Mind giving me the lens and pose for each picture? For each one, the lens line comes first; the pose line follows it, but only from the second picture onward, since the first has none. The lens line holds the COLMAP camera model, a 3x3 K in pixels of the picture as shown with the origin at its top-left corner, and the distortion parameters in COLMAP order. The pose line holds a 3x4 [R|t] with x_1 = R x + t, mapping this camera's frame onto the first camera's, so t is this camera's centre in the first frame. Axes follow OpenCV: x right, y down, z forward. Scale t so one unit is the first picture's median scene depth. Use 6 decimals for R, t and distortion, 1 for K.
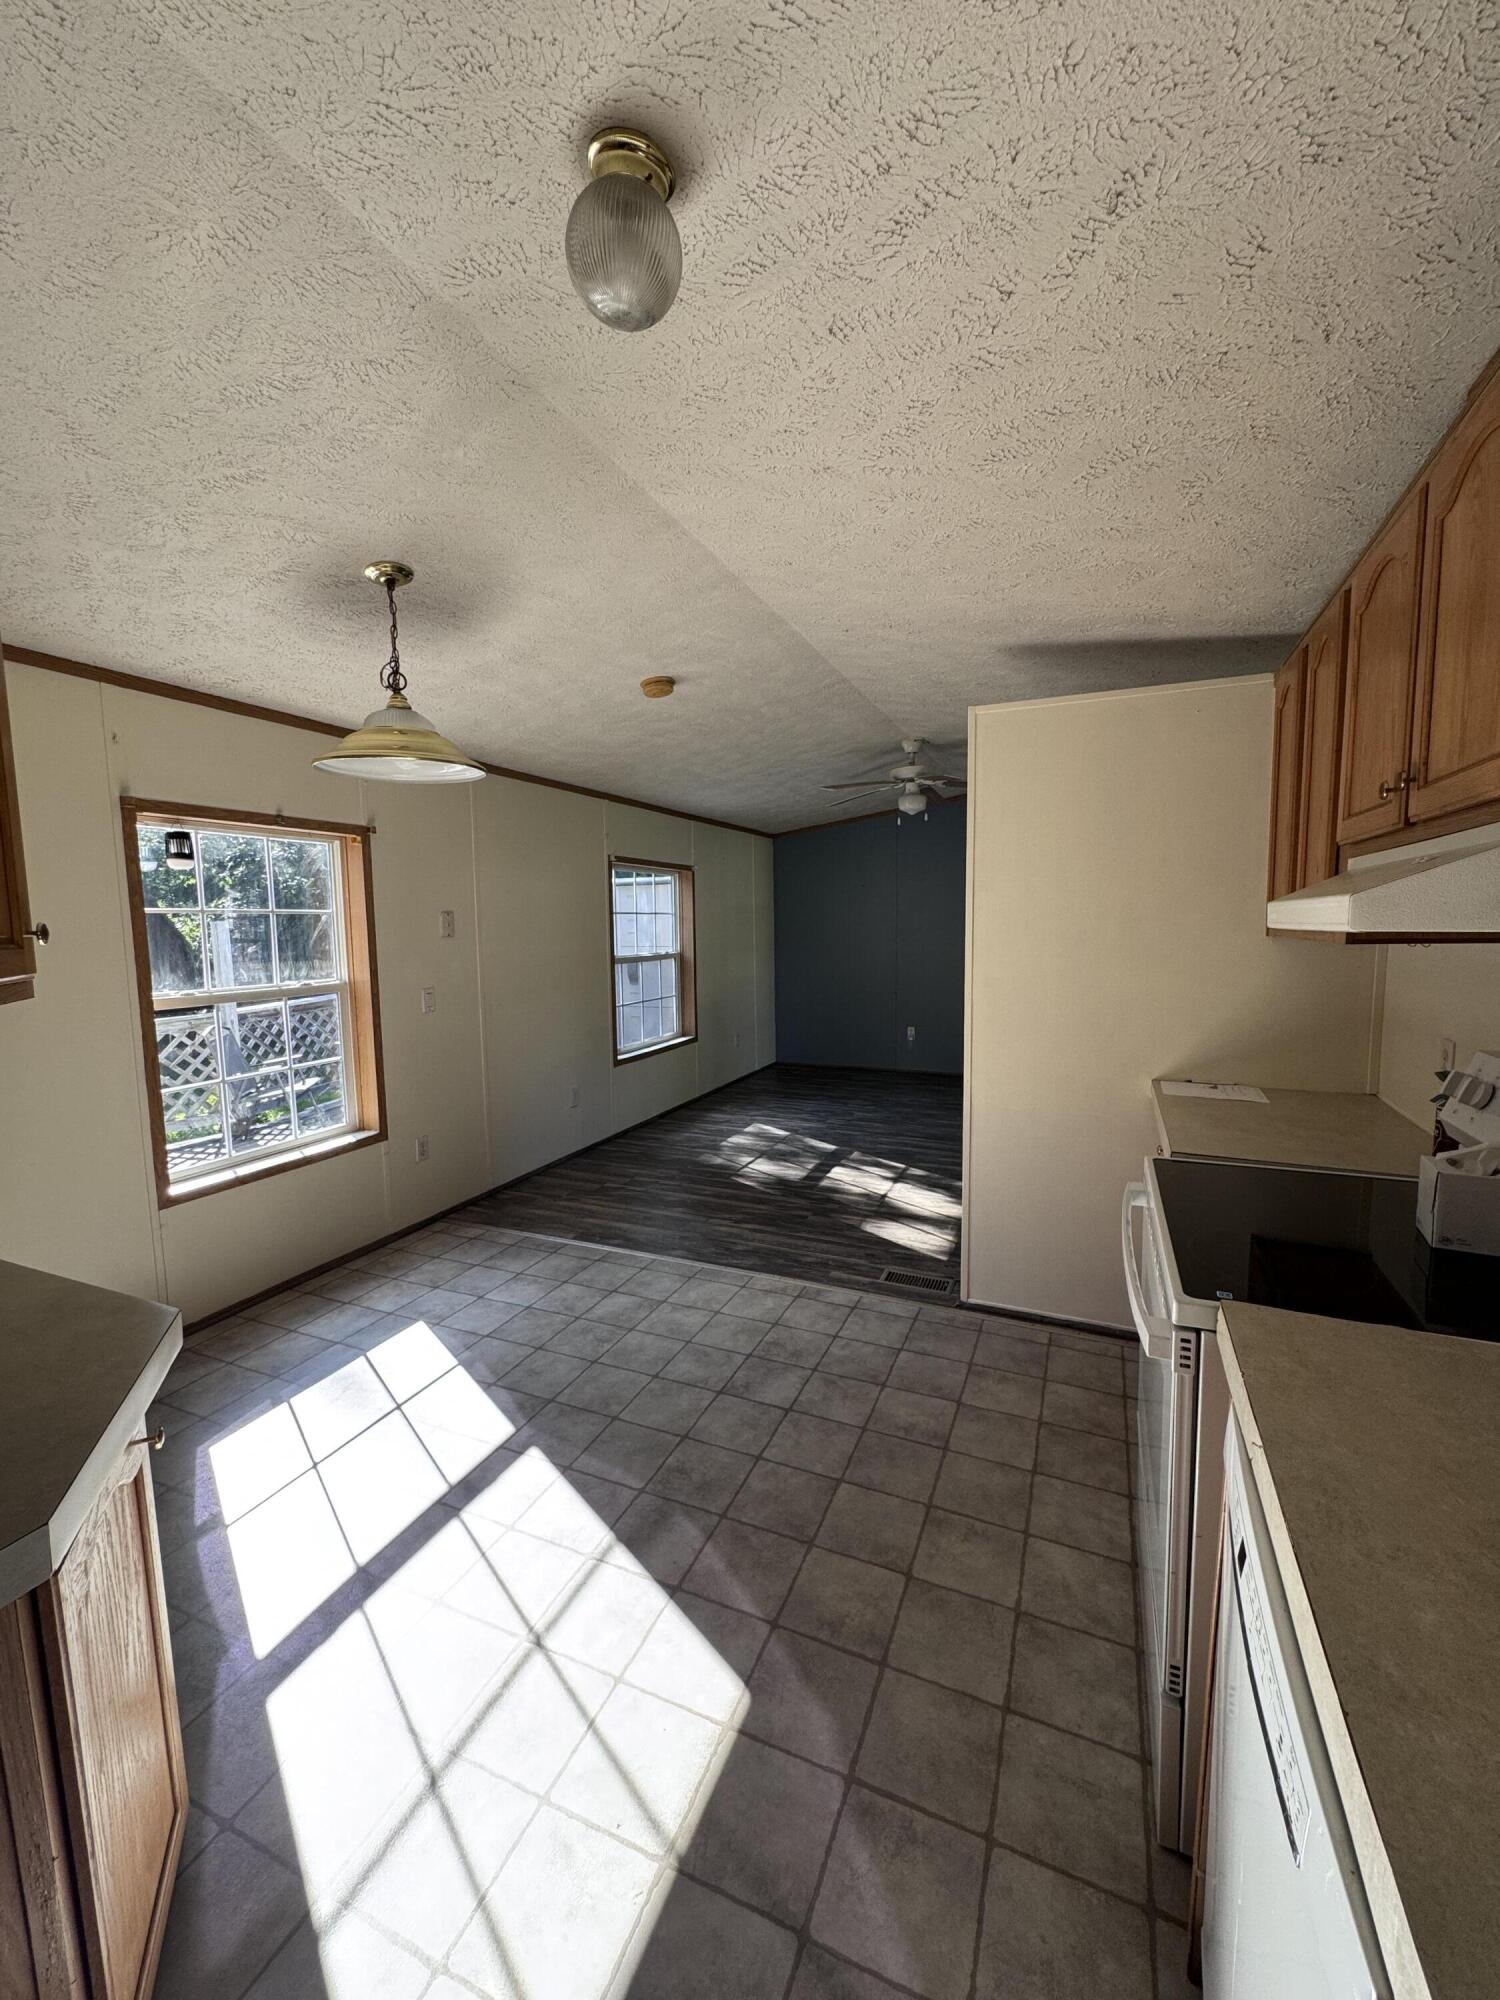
lens RADIAL K [[797.9, 0, 754.4], [0, 797.9, 1004.9], [0, 0, 1]] dist [-0.001067, 0.000168]
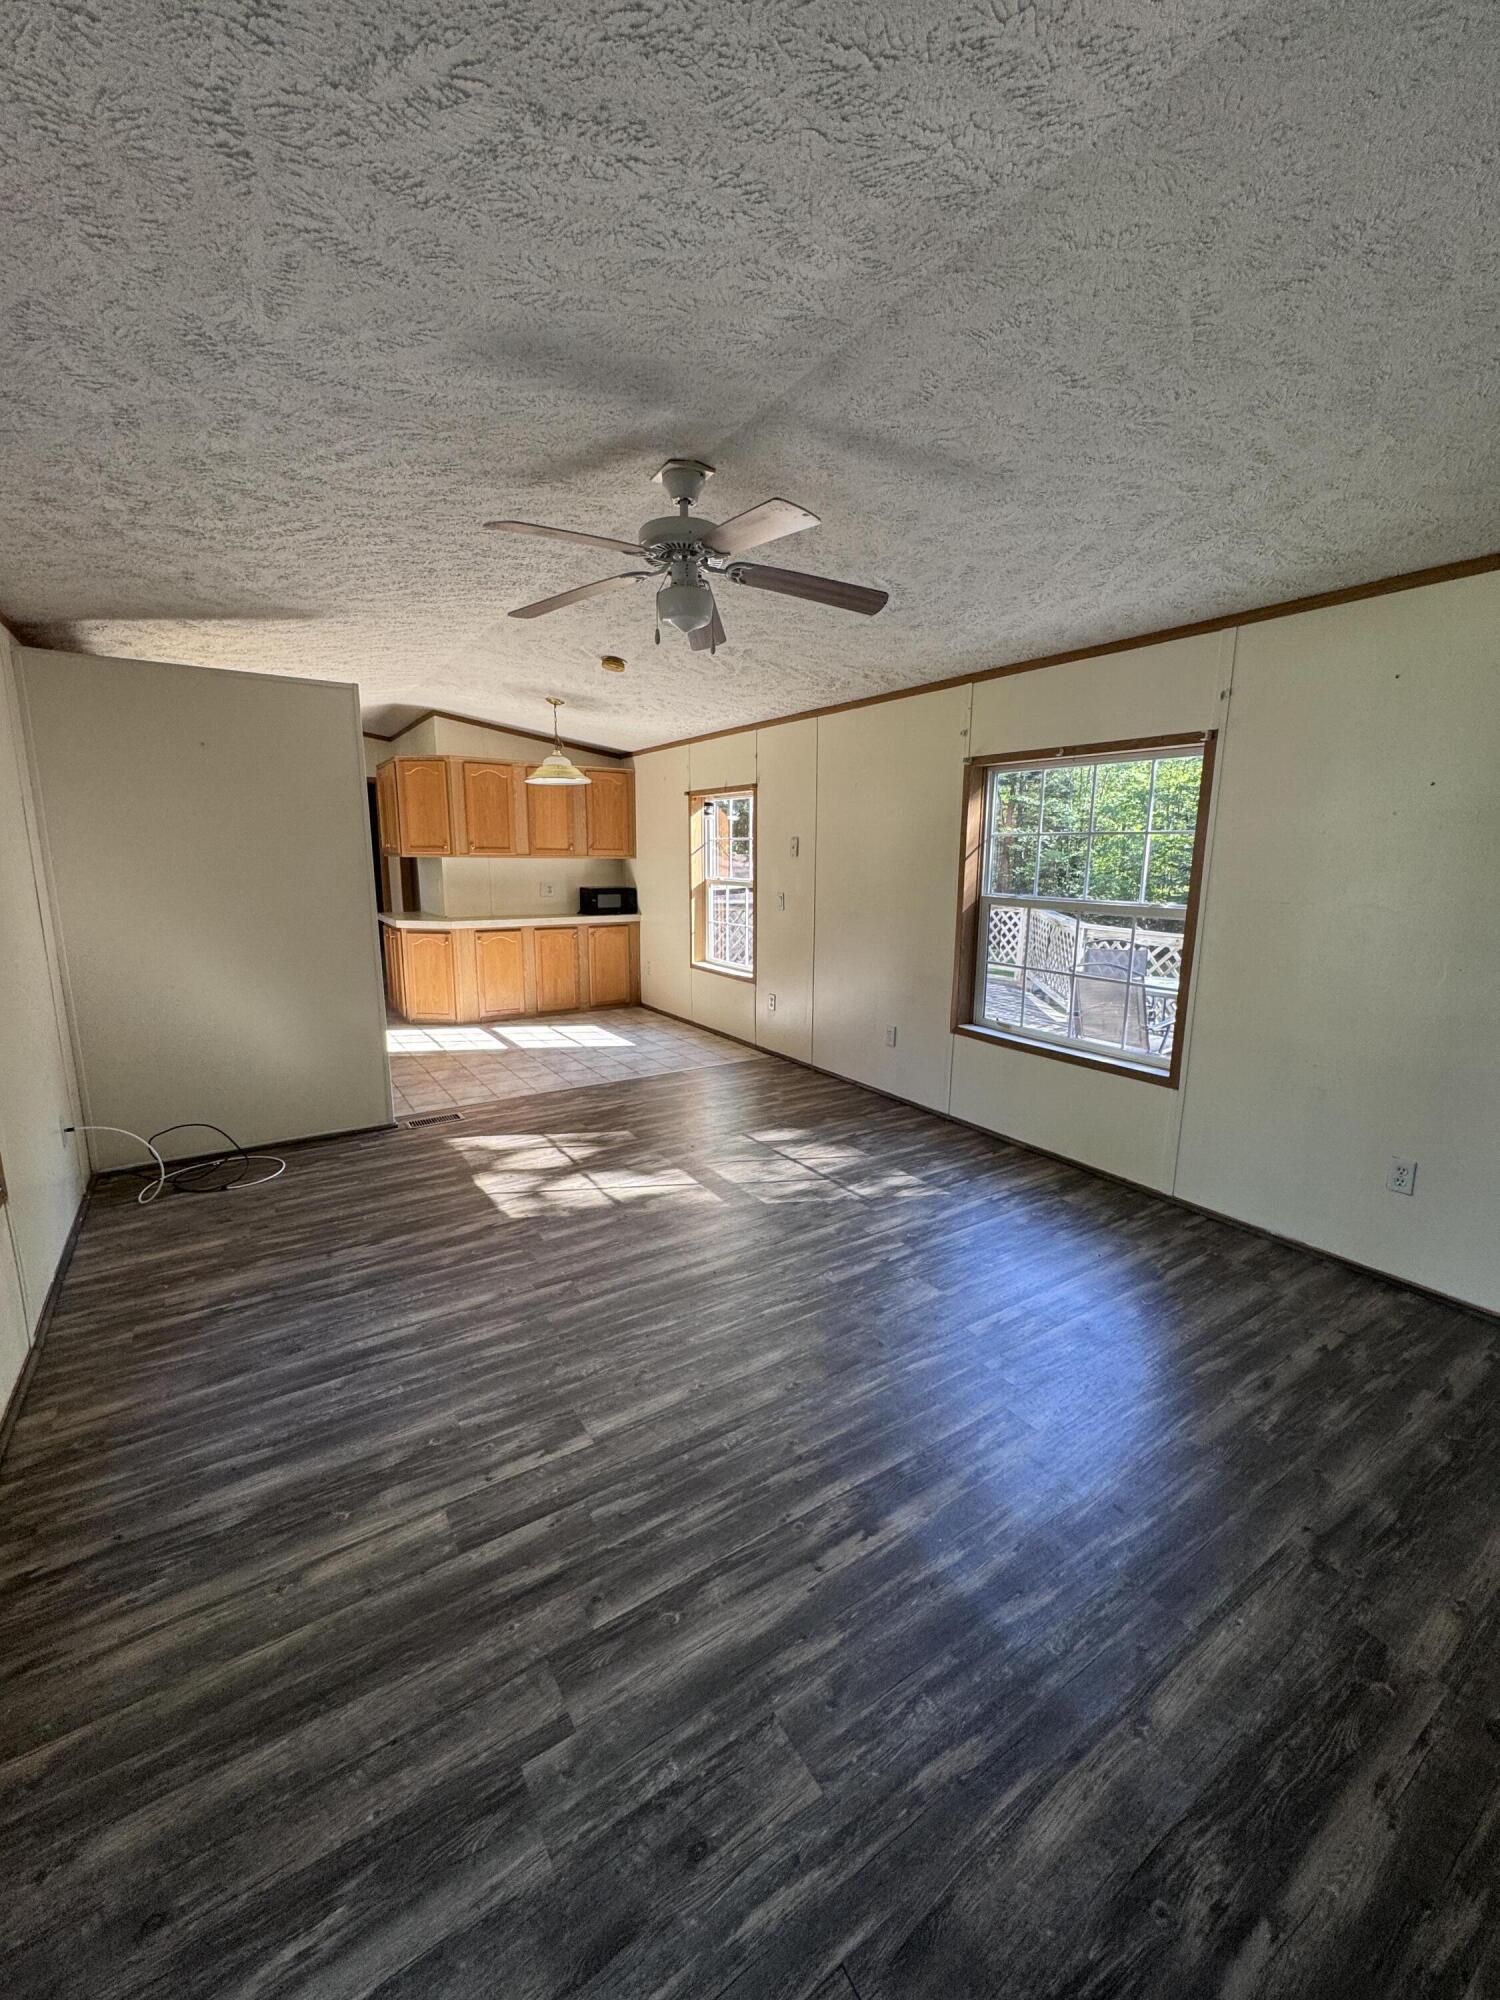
lens RADIAL K [[797.9, 0, 754.4], [0, 797.9, 1004.9], [0, 0, 1]] dist [-0.001067, 0.000168]
pose [[-0.542758, 0.166481, -0.823224, 0.914899], [-0.091108, 0.962704, 0.254757, -0.209905], [0.834933, 0.213274, -0.507348, 1.949770]]
